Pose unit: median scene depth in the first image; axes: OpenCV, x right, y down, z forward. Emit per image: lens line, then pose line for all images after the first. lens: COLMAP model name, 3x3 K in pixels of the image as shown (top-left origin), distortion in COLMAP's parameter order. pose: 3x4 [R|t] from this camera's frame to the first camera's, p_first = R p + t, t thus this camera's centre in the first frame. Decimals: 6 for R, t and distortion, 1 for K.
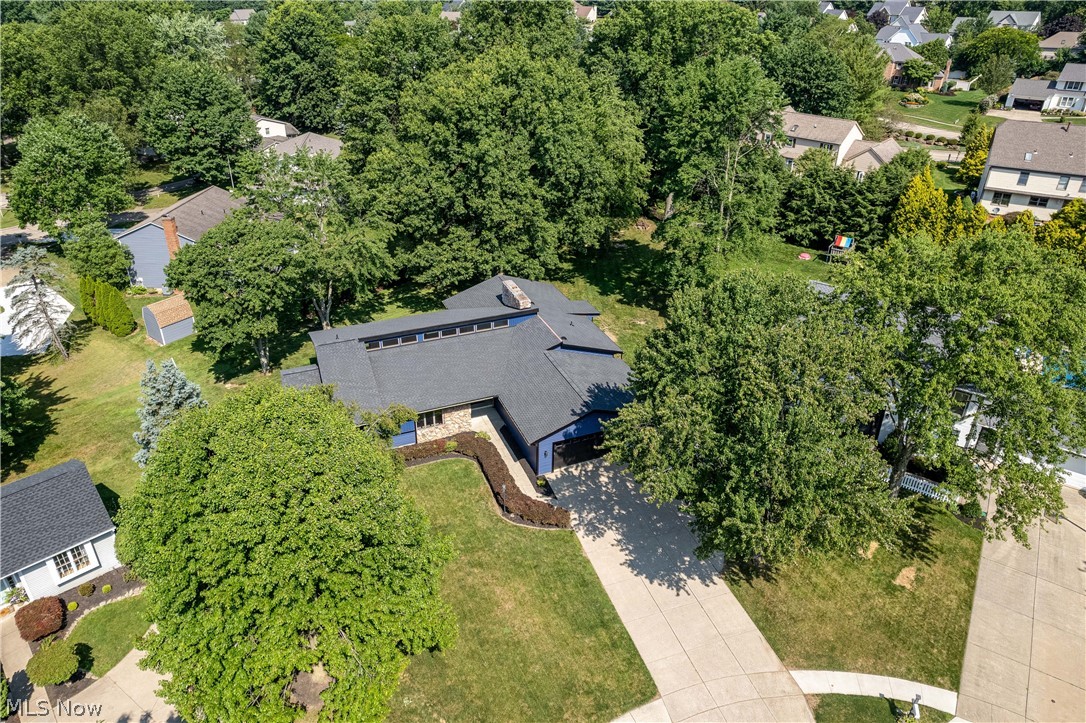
lens RADIAL K [[696.2, 0, 540.3], [0, 696.2, 360.4], [0, 0, 1]] dist [-0.061676, 0.049144]
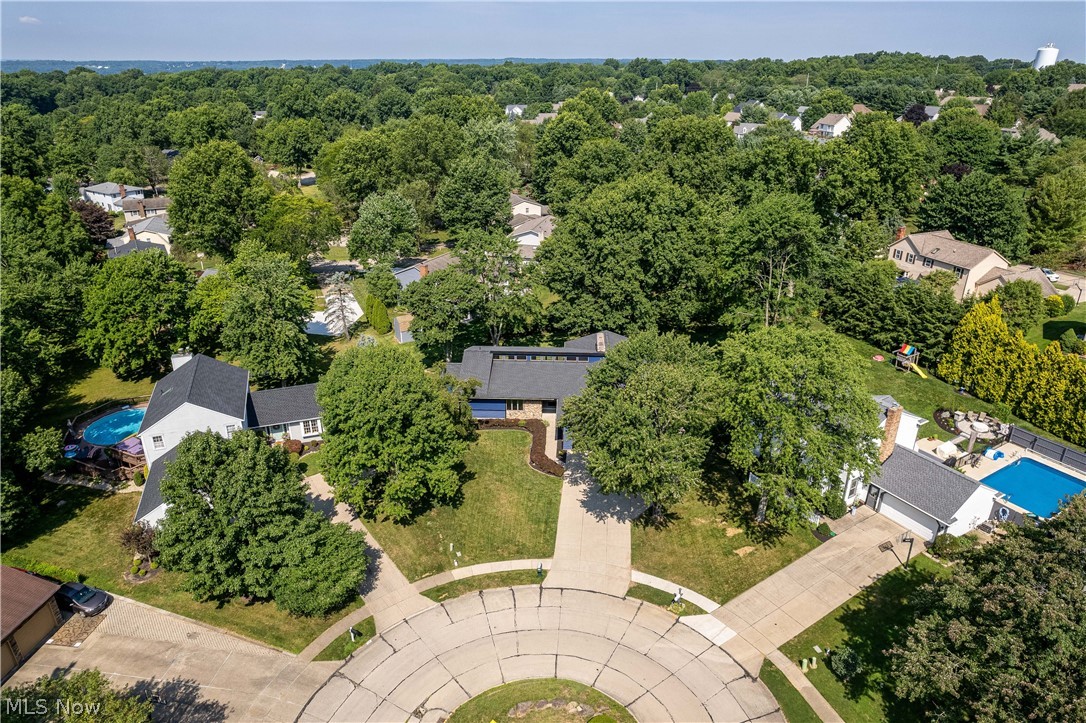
lens RADIAL K [[696.2, 0, 561.1], [0, 696.2, 410.3], [0, 0, 1]] dist [-0.061676, 0.049144]
pose [[0.914225, 0.185855, -0.360070, 0.399978], [-0.198778, 0.980044, 0.001160, 0.055468], [0.353100, 0.070513, 0.932925, -0.360802]]
